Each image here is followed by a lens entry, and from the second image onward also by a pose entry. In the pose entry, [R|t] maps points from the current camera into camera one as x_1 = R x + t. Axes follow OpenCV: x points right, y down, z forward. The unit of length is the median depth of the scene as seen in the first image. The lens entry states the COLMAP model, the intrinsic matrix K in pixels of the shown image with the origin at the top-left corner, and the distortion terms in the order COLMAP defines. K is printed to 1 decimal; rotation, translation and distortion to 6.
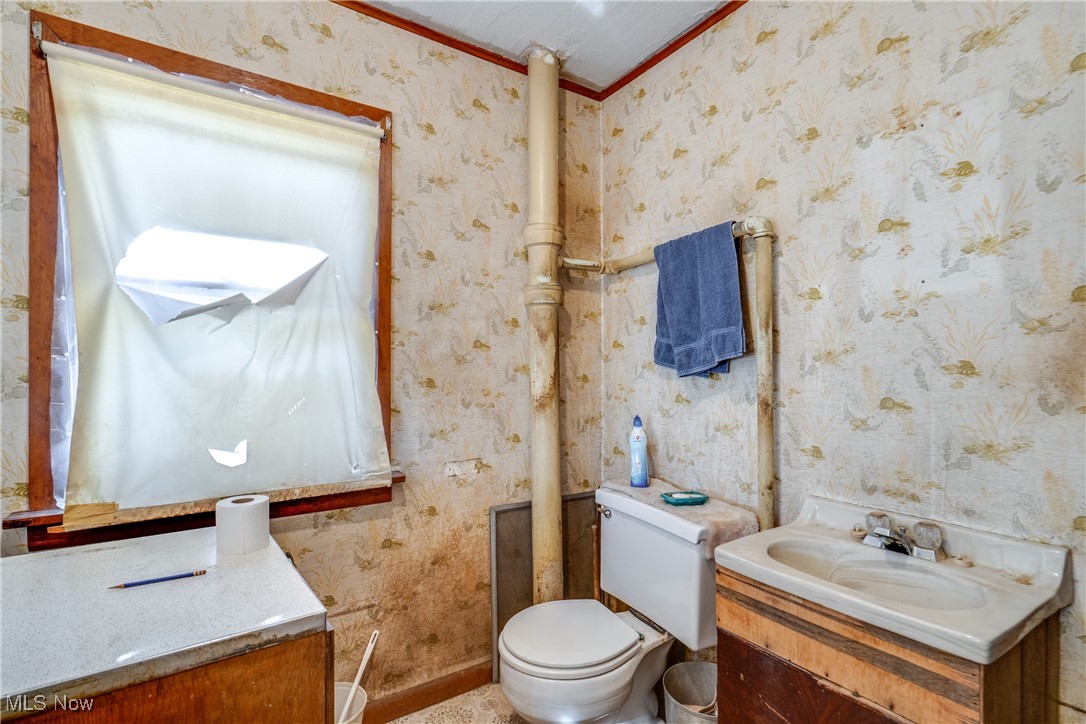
lens RADIAL K [[500.0, 0, 541.5], [0, 500.0, 379.3], [0, 0, 1]] dist [0.000369, 0.000257]
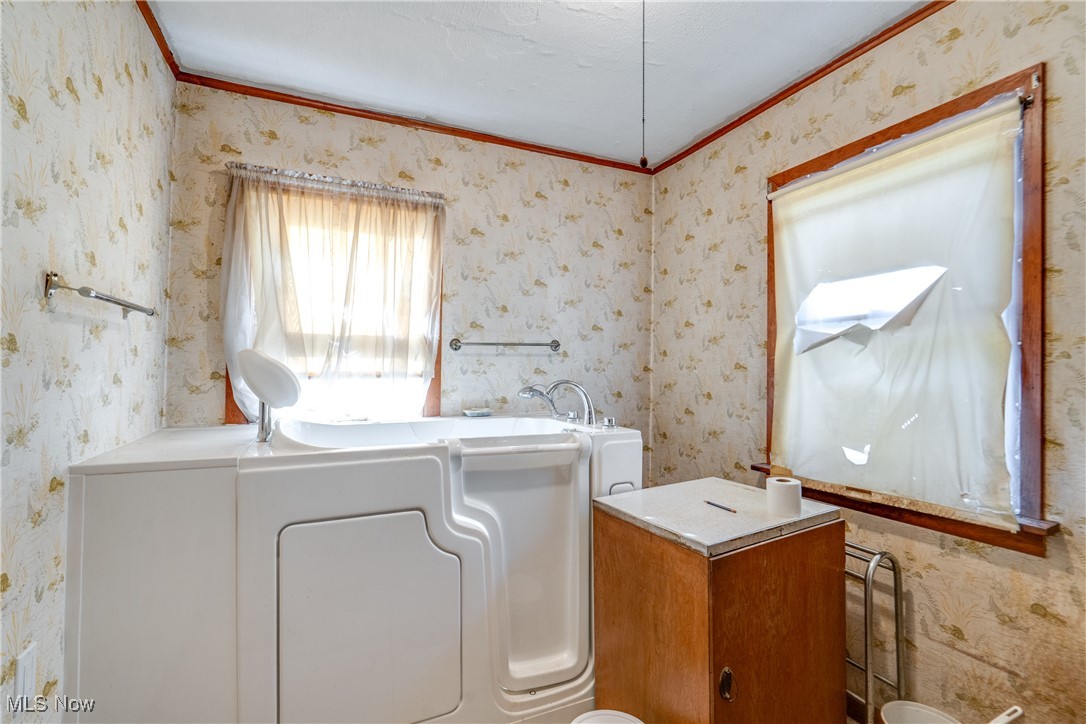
lens RADIAL K [[502.4, 0, 543.0], [0, 502.4, 362.0], [0, 0, 1]] dist [0.000598, 0.000084]
pose [[-0.147744, -0.012693, -0.988944, 0.676237], [-0.005745, 0.999912, -0.011975, -0.054508], [0.989009, 0.003912, -0.147804, 0.388949]]
